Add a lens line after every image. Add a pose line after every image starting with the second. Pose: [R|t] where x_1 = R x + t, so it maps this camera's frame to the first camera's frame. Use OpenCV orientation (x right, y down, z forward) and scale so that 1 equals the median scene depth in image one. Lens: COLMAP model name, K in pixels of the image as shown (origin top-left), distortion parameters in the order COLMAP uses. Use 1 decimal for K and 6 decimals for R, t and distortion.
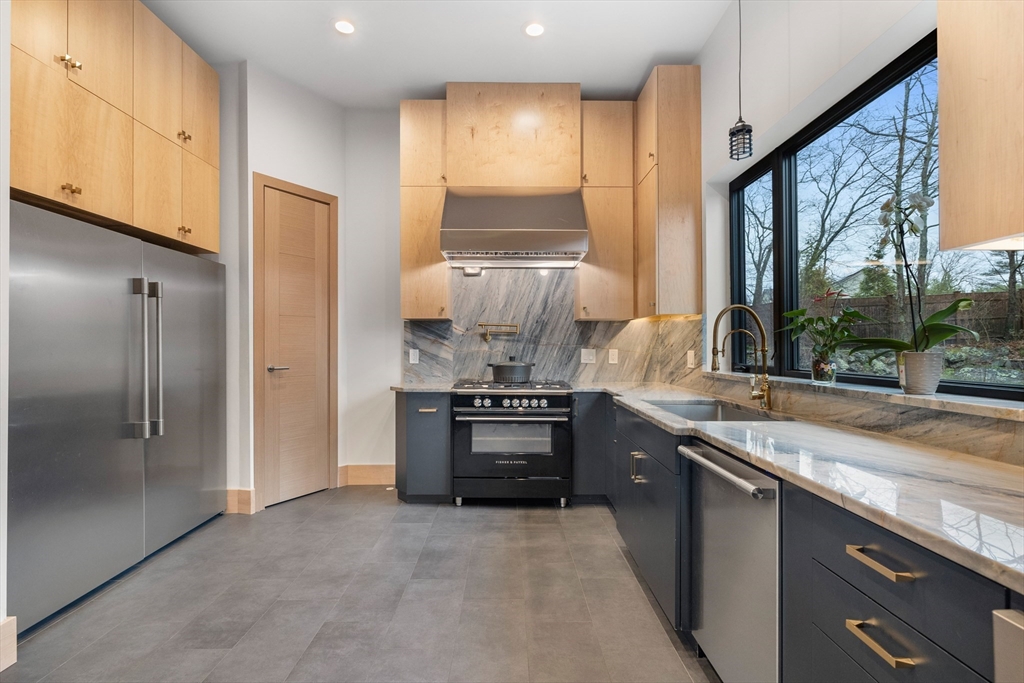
lens RADIAL K [[485.9, 0, 514.0], [0, 485.9, 338.0], [0, 0, 1]] dist [-0.002013, -0.000380]
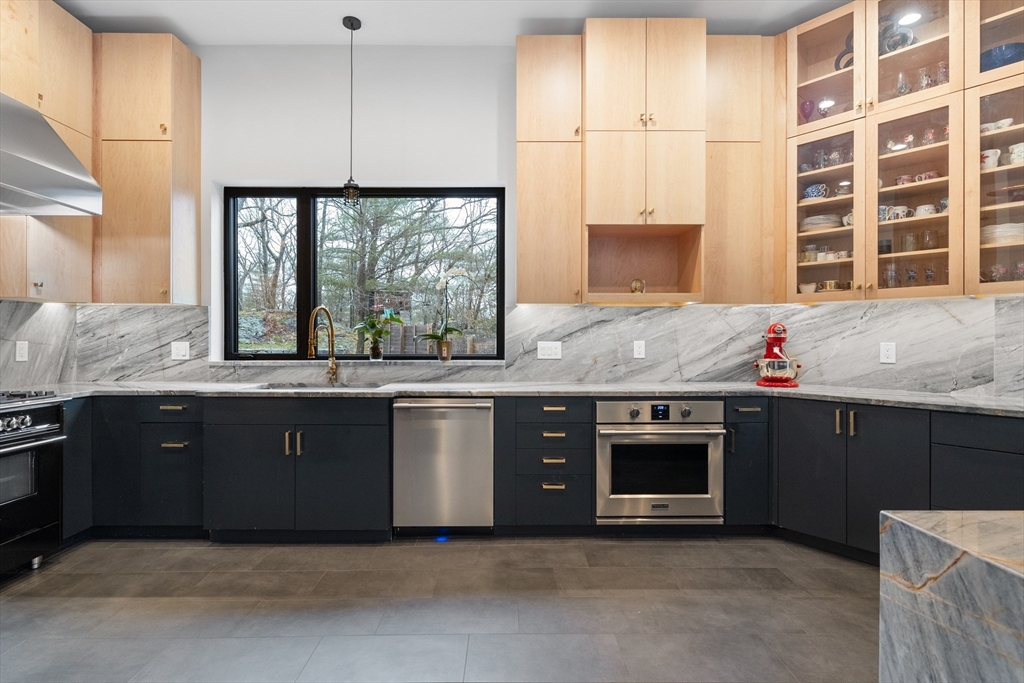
lens RADIAL K [[485.9, 0, 514.0], [0, 485.9, 338.0], [0, 0, 1]] dist [-0.002013, -0.000380]
pose [[0.007746, 0.001541, 0.999969, -0.626965], [-0.018376, 0.999830, -0.001398, 0.007155], [-0.999801, -0.018365, 0.007773, 0.336248]]
